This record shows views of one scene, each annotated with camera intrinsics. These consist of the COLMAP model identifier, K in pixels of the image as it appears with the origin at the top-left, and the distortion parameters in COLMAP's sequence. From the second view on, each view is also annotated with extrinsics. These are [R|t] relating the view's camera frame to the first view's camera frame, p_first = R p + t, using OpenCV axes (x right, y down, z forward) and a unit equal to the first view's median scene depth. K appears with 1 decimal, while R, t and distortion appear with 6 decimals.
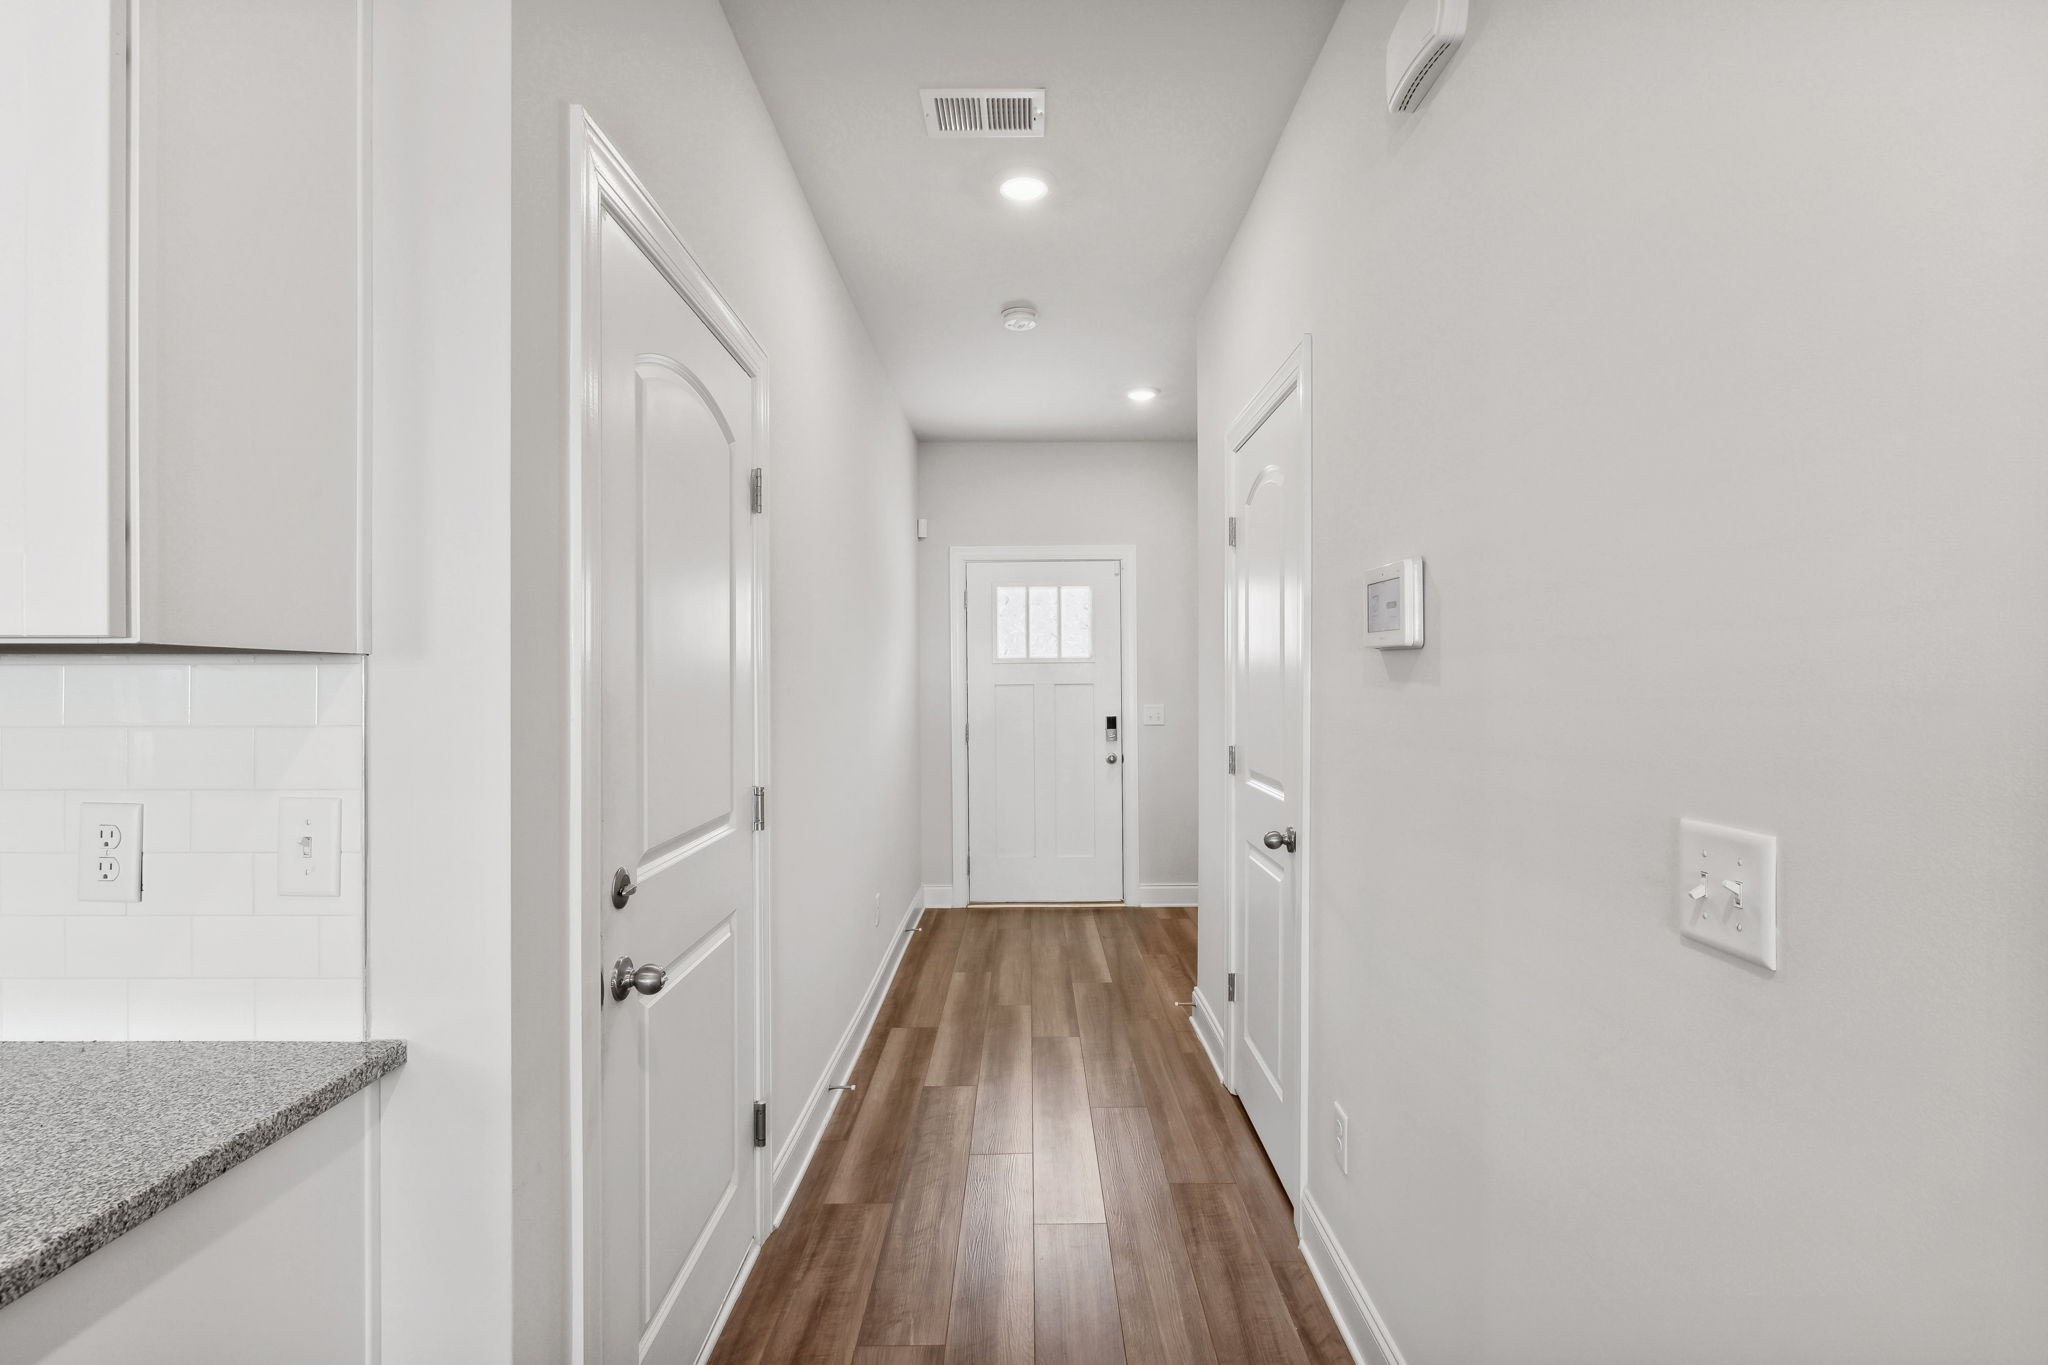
lens RADIAL K [[983.8, 0, 1031.2], [0, 983.8, 672.2], [0, 0, 1]] dist [0.000910, -0.000137]
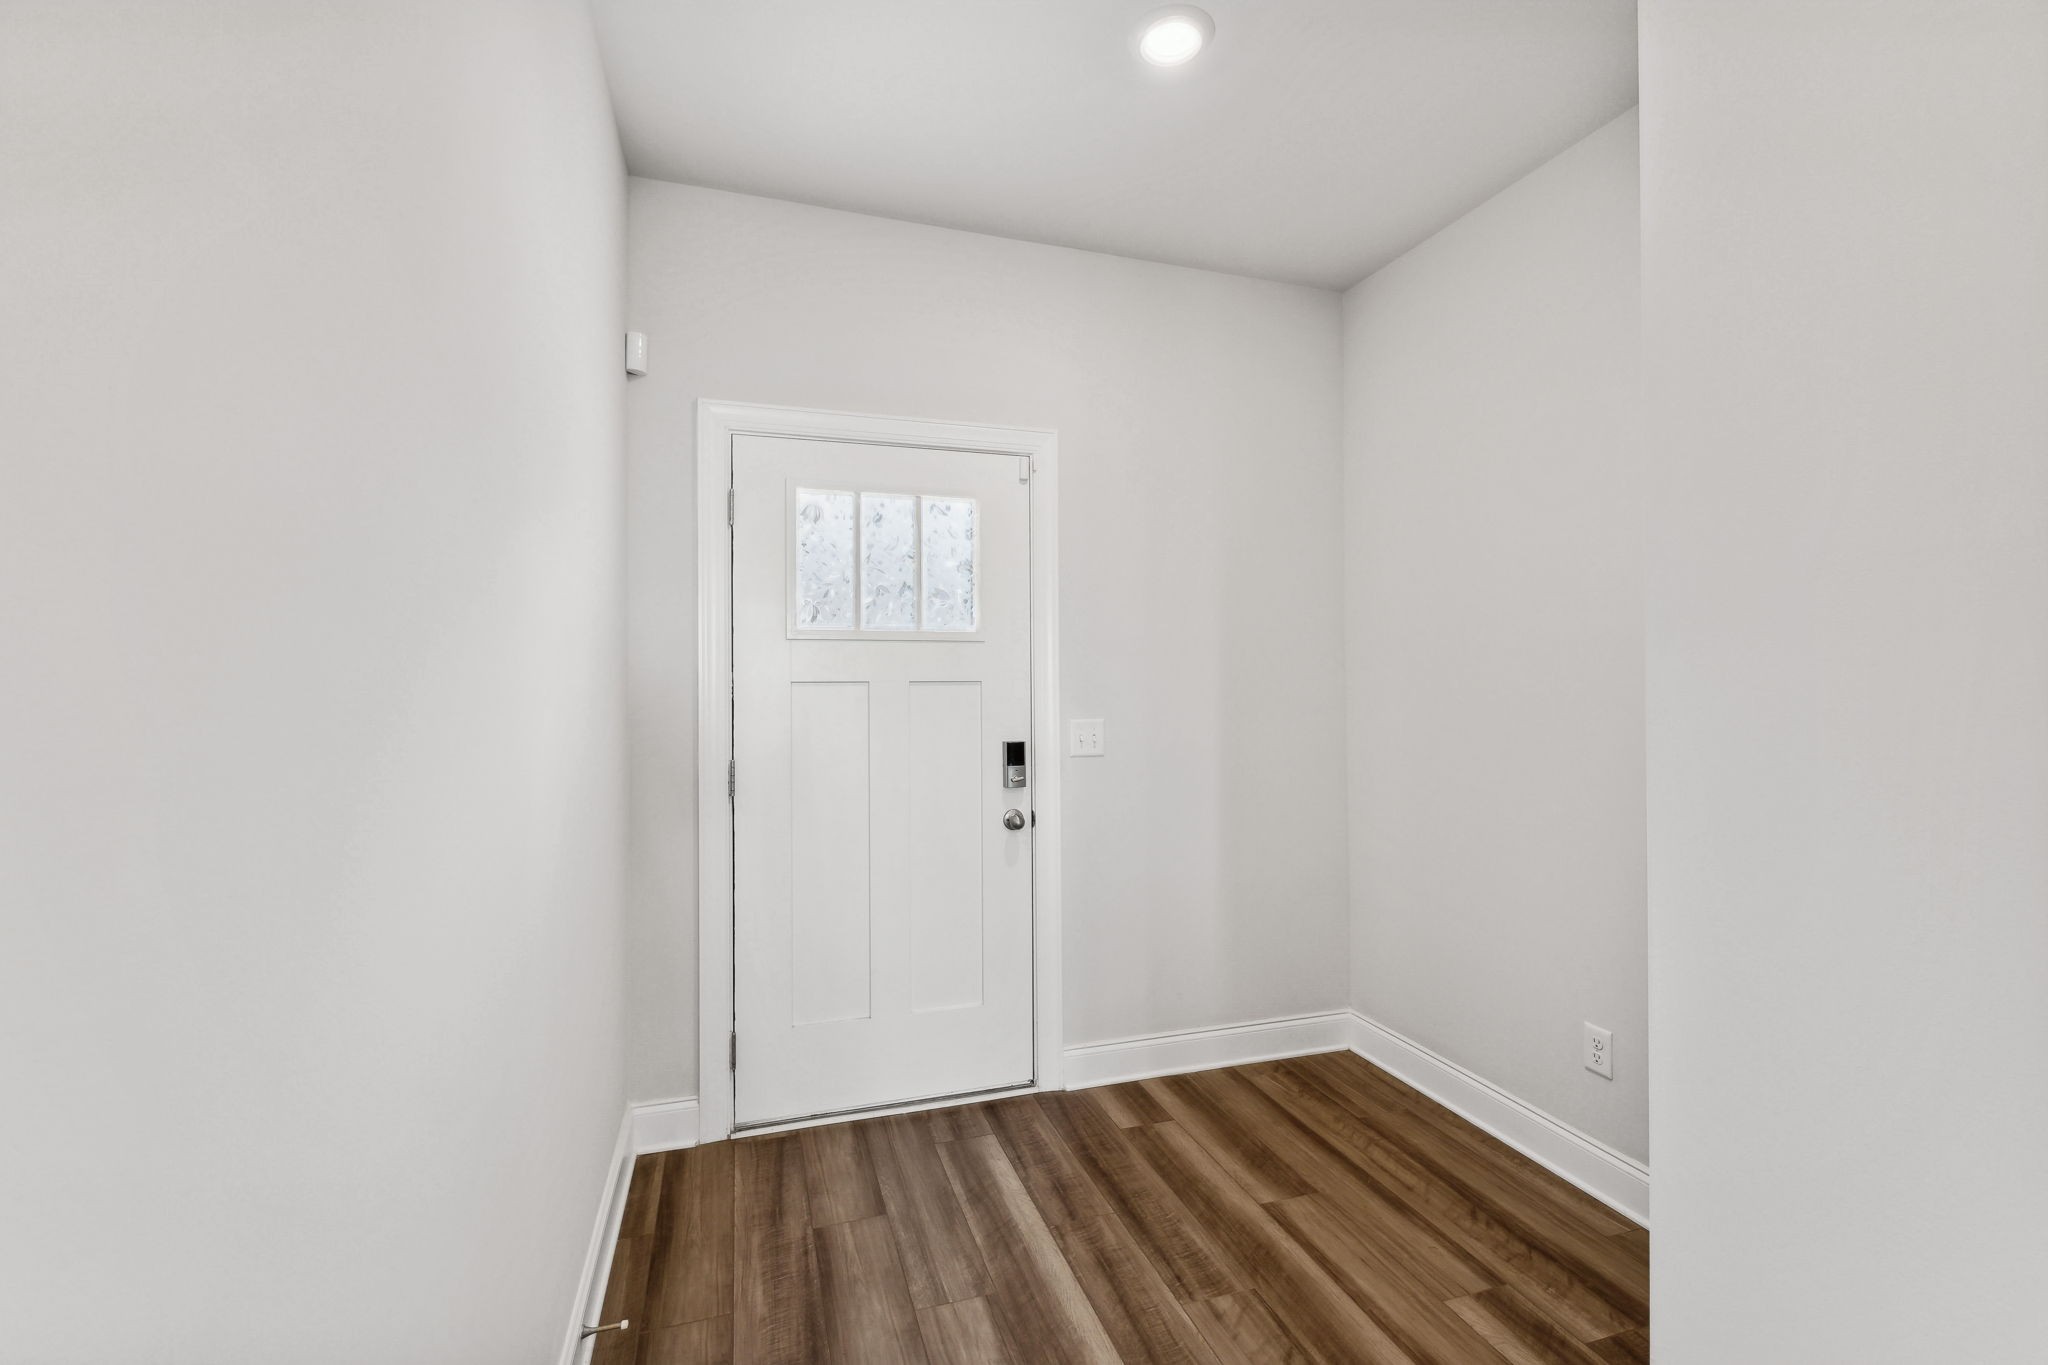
lens RADIAL K [[870.2, 0, 1018.3], [0, 870.2, 677.4], [0, 0, 1]] dist [0.000541, -0.000440]
pose [[0.952585, 0.007616, 0.304176, -0.062474], [-0.010346, 0.999919, 0.007363, 0.006264], [-0.304096, -0.010160, 0.952587, 0.550133]]
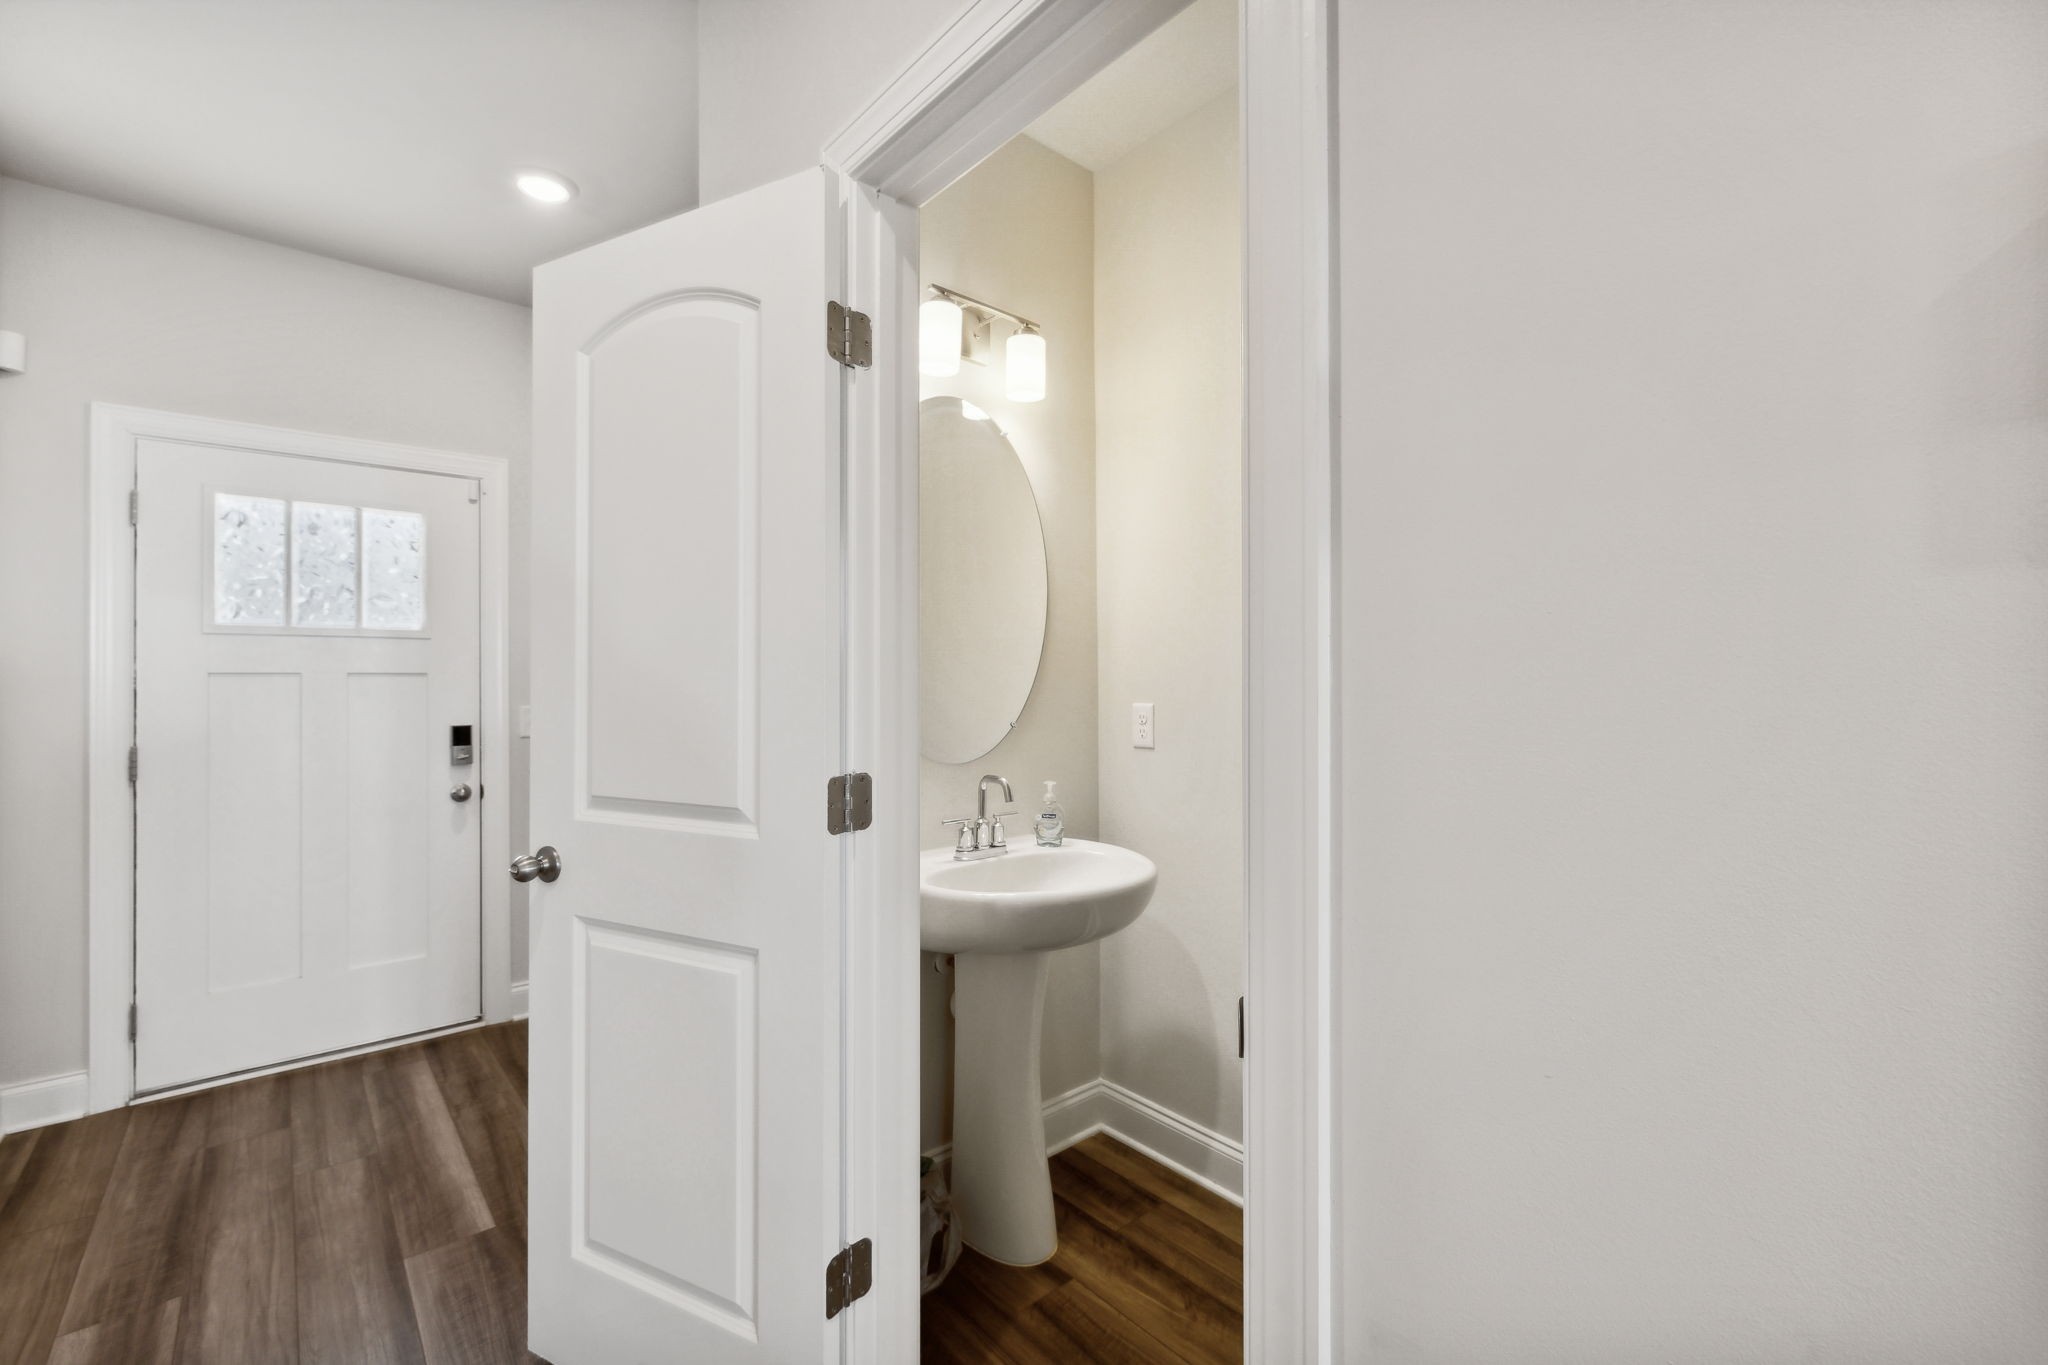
lens RADIAL K [[870.2, 0, 1018.3], [0, 870.2, 677.4], [0, 0, 1]] dist [0.000541, -0.000440]
pose [[0.763297, 0.008761, 0.645988, -0.005914], [-0.003716, 0.999951, -0.009171, 0.018169], [-0.646037, 0.004600, 0.763292, 0.352244]]
